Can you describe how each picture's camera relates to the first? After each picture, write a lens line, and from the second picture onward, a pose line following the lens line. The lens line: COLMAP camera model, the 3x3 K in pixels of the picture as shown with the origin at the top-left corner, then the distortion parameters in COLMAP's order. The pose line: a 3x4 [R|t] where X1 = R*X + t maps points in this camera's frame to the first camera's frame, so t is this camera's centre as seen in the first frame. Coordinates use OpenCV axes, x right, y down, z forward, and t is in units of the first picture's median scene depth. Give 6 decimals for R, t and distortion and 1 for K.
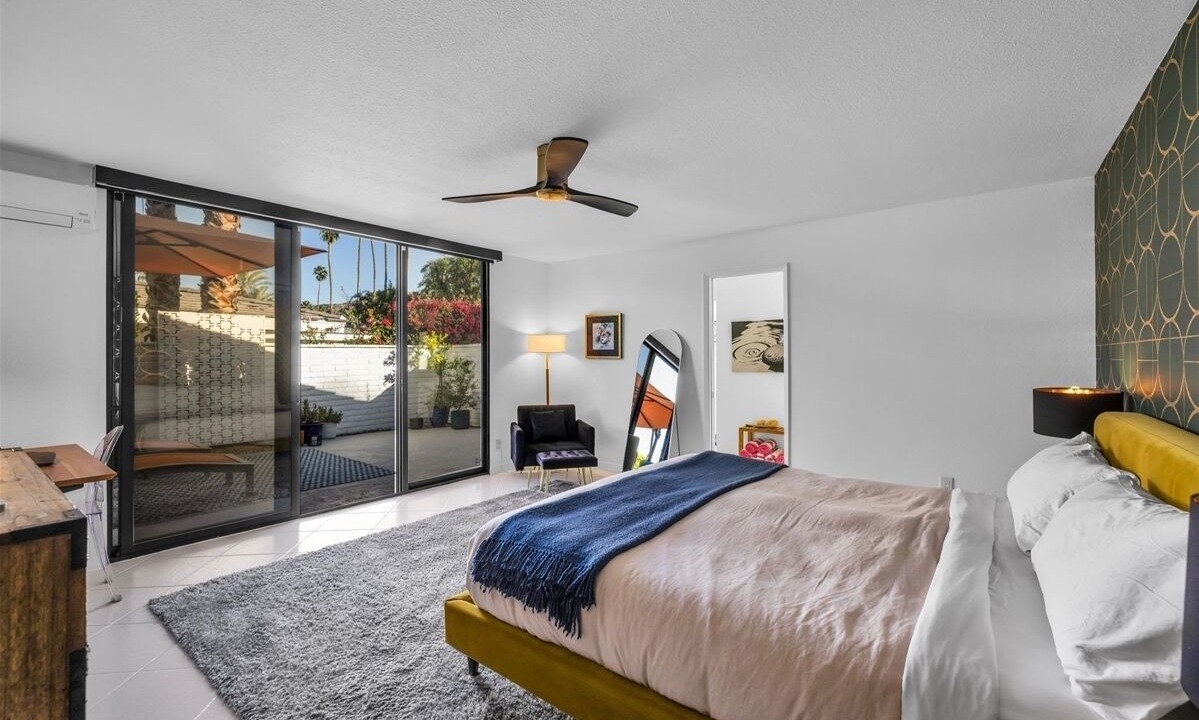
lens RADIAL K [[491.5, 0, 599.5], [0, 491.5, 351.9], [0, 0, 1]] dist [-0.015969, -0.000119]
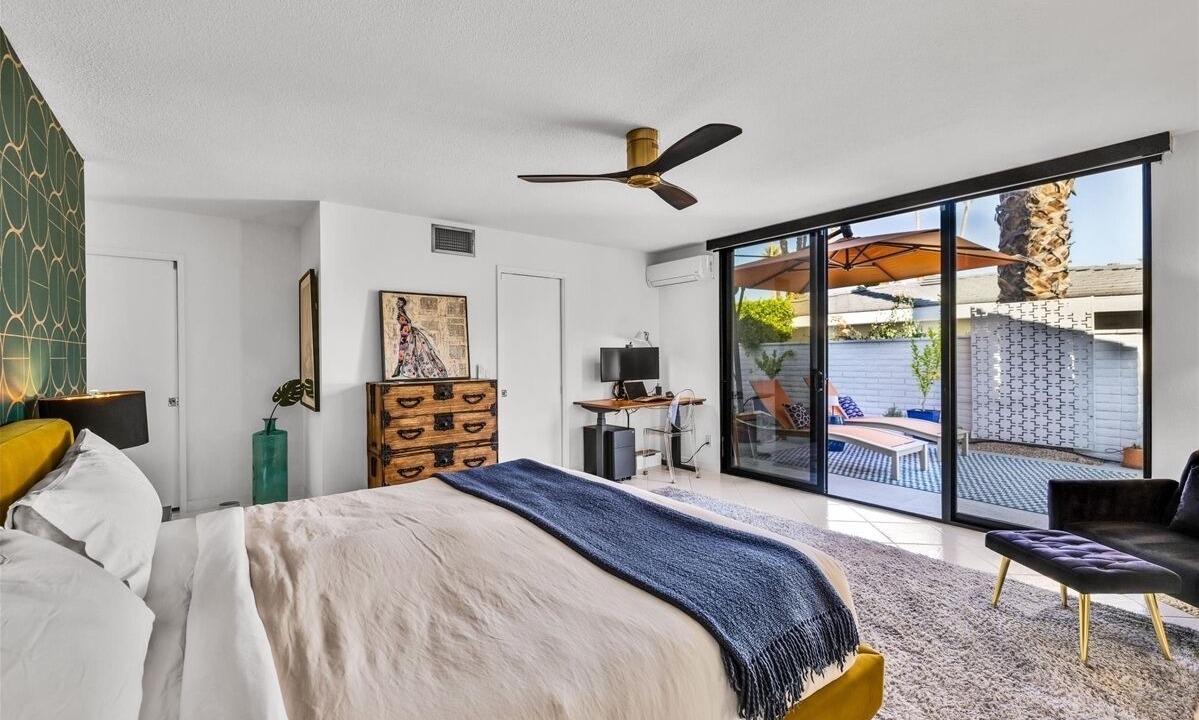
lens RADIAL K [[501.8, 0, 594.2], [0, 501.8, 358.2], [0, 0, 1]] dist [-0.002187, -0.000240]
pose [[-0.239289, 0.009726, -0.970900, 0.494943], [0.020801, 0.999772, 0.004888, 0.011333], [0.970726, -0.019026, -0.239437, 0.632159]]
